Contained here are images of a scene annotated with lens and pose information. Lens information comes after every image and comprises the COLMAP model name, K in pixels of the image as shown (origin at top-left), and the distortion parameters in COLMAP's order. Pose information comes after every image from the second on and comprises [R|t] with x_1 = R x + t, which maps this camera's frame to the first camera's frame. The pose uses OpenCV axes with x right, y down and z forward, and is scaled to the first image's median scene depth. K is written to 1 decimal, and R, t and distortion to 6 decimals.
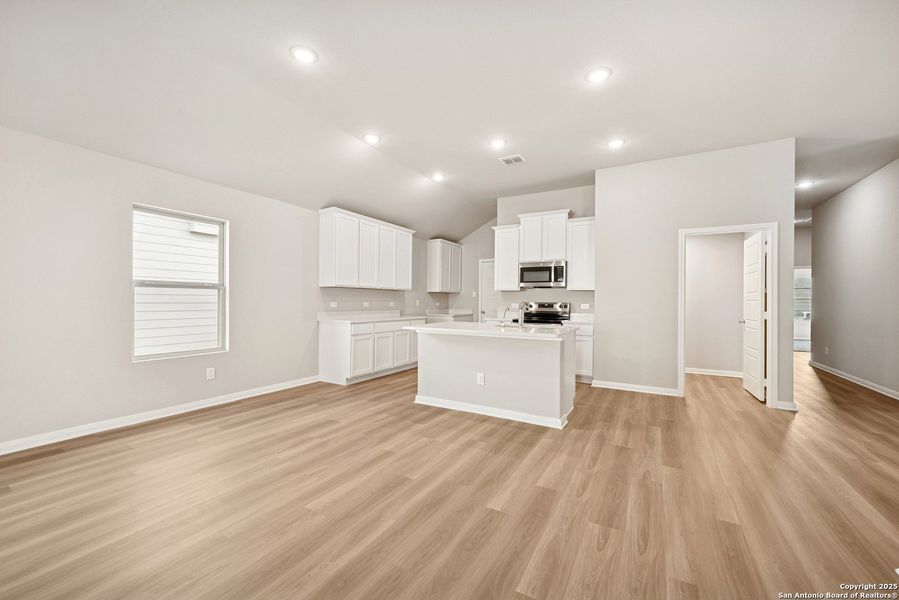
lens RADIAL K [[358.2, 0, 449.5], [0, 358.2, 300.0], [0, 0, 1]] dist [-0.001212, -0.000056]
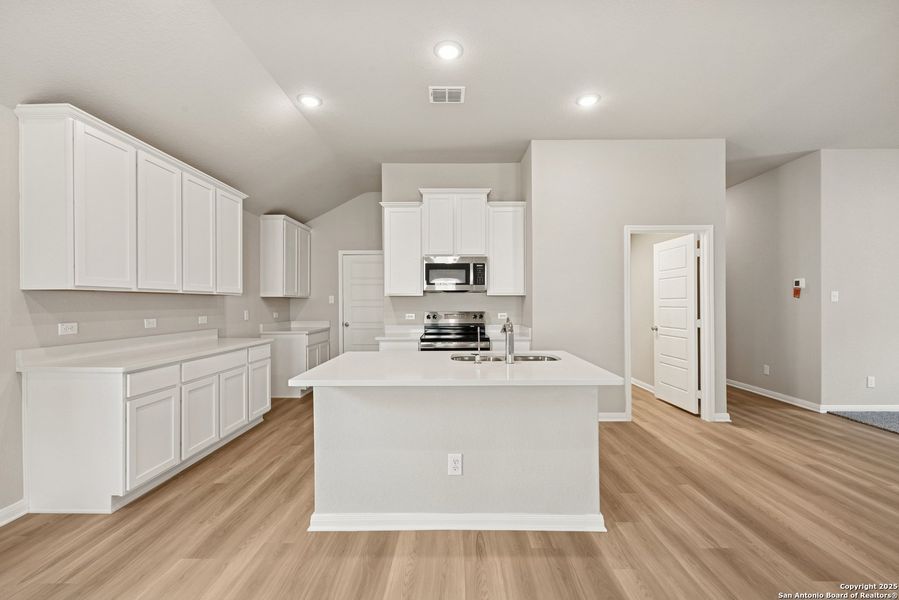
lens RADIAL K [[378.7, 0, 452.1], [0, 378.7, 302.3], [0, 0, 1]] dist [-0.000320, -0.000038]
pose [[0.870511, -0.011279, 0.492020, -0.147518], [0.009612, 0.999936, 0.005916, -0.020773], [-0.492055, -0.000421, 0.870564, 0.379102]]
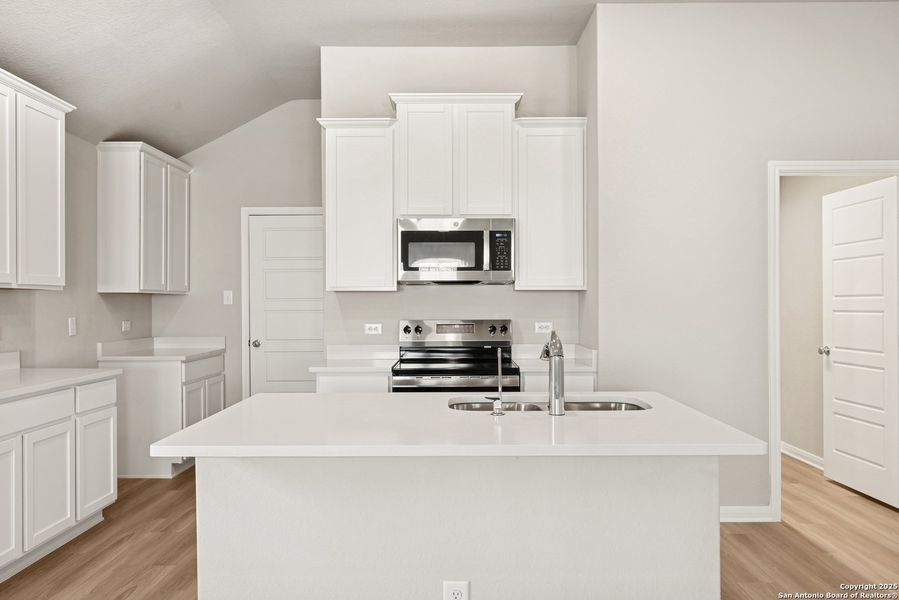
lens RADIAL K [[702.7, 0, 449.5], [0, 702.7, 300.0], [0, 0, 1]] dist [-0.004557, -0.001476]
pose [[0.871182, -0.009338, 0.490871, -0.150051], [0.009546, 0.999952, 0.002081, -0.020801], [-0.490867, 0.002873, 0.871230, 0.374641]]
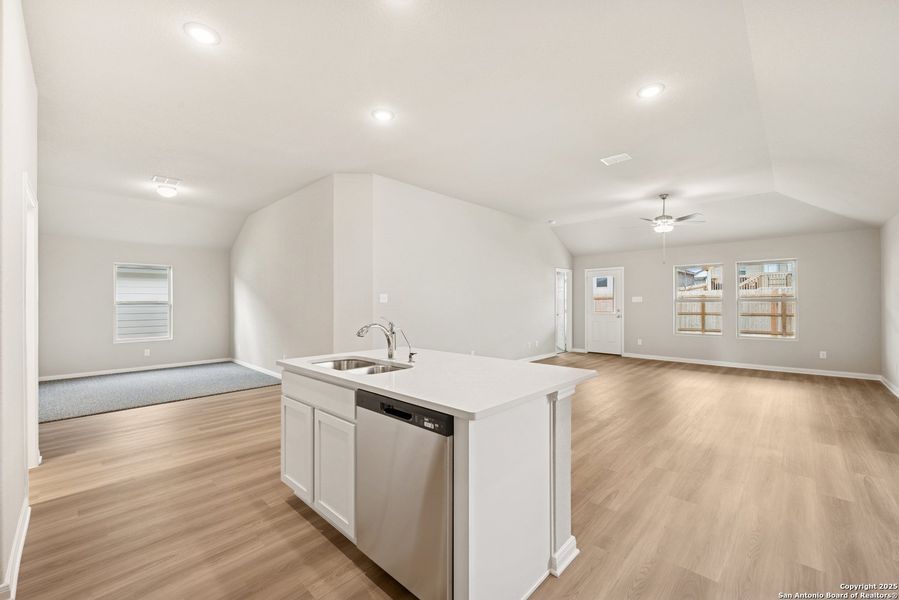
lens RADIAL K [[358.2, 0, 449.5], [0, 358.2, 300.0], [0, 0, 1]] dist [-0.001212, -0.000056]
pose [[-0.972506, -0.000592, 0.232879, -0.037512], [-0.002194, 0.999976, -0.006619, -0.017182], [-0.232869, -0.006948, -0.972483, 1.213949]]
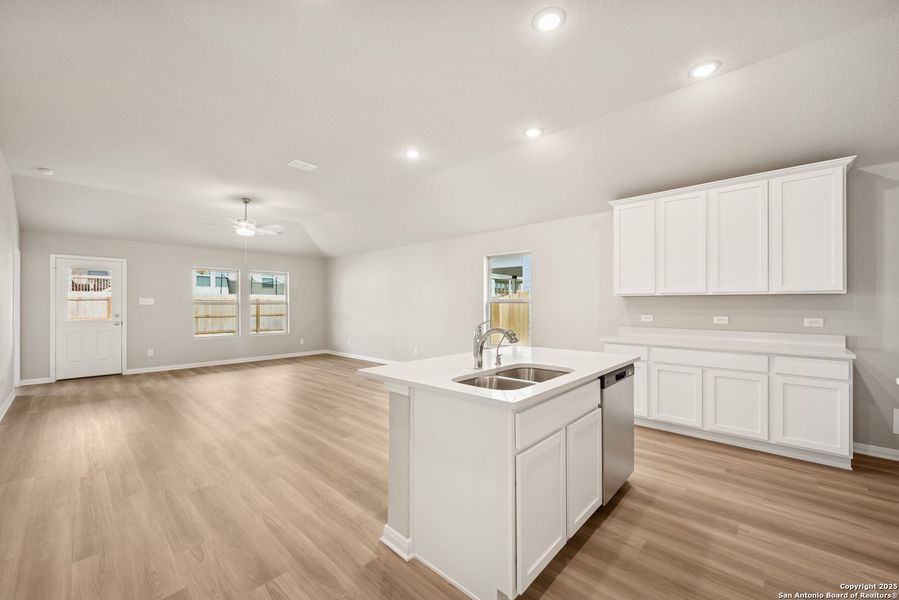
lens RADIAL K [[358.2, 0, 449.5], [0, 358.2, 300.0], [0, 0, 1]] dist [-0.001212, -0.000056]
pose [[-0.227363, -0.018168, -0.973641, 0.572462], [-0.000360, 0.999827, -0.018573, -0.013258], [0.973810, -0.003872, -0.227330, 0.823169]]
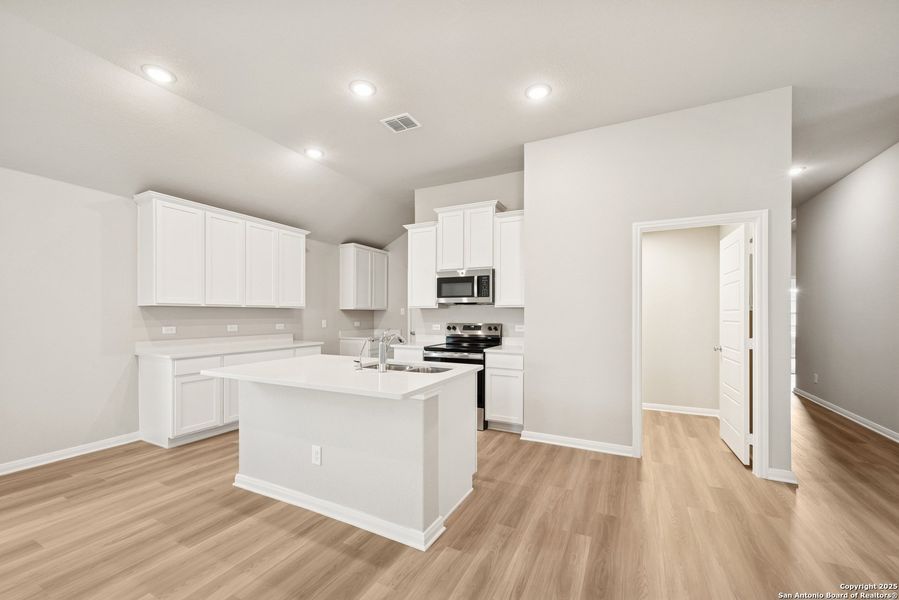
lens RADIAL K [[360.7, 0, 449.6], [0, 360.7, 315.5], [0, 0, 1]] dist [0.000430, 0.000018]
pose [[0.998660, -0.008499, 0.051054, 0.217056], [0.008218, 0.999950, 0.005721, -0.017741], [-0.051100, -0.005294, 0.998680, 0.272704]]
